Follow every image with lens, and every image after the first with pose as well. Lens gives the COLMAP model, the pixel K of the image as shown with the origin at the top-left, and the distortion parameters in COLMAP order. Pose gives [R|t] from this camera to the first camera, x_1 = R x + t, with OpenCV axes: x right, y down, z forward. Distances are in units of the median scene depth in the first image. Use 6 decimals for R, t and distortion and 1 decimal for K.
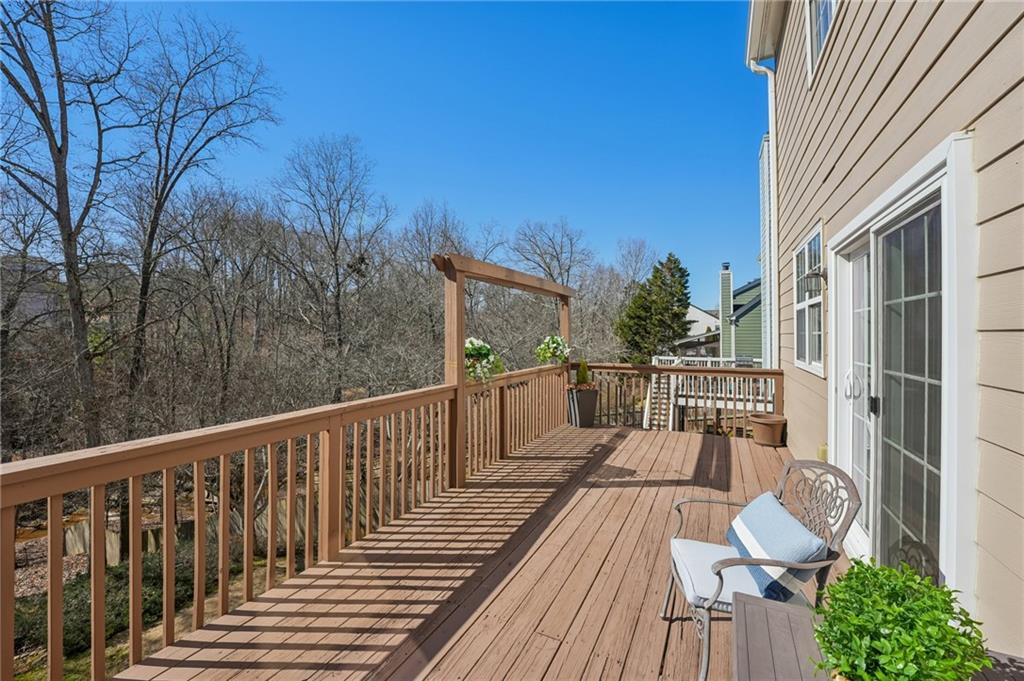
lens RADIAL K [[413.0, 0, 508.8], [0, 413.0, 336.3], [0, 0, 1]] dist [-0.016997, -0.000077]
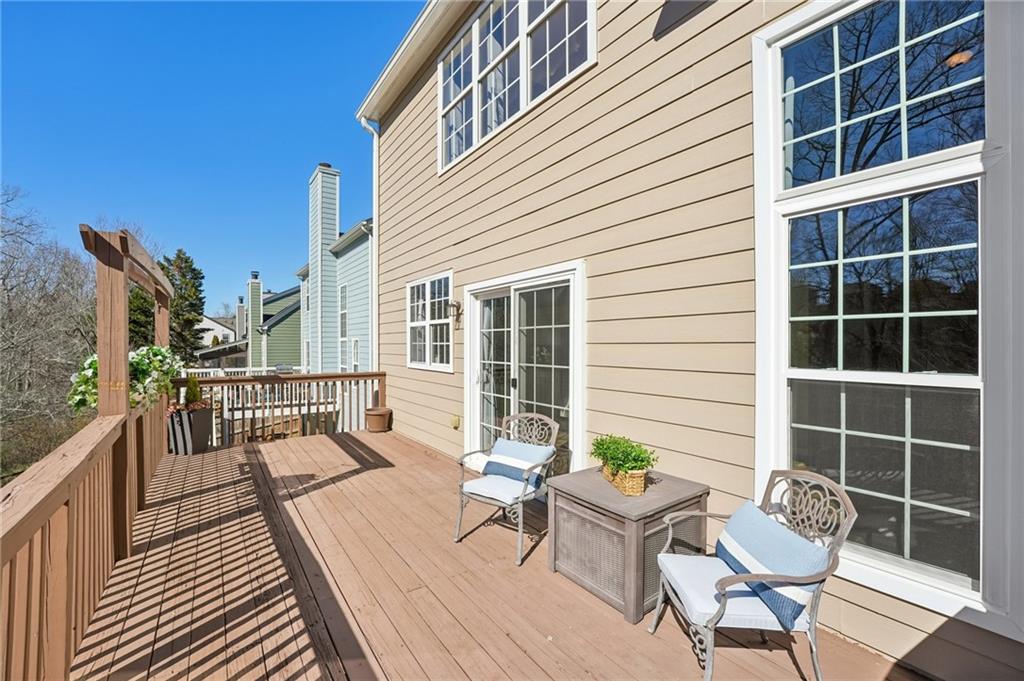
lens RADIAL K [[422.5, 0, 481.8], [0, 422.5, 350.3], [0, 0, 1]] dist [-0.001081, -0.000164]
pose [[0.498414, -0.011993, 0.866856, -0.456414], [0.002614, 0.999921, 0.012330, -0.001368], [-0.866935, -0.003879, 0.498406, 0.097910]]
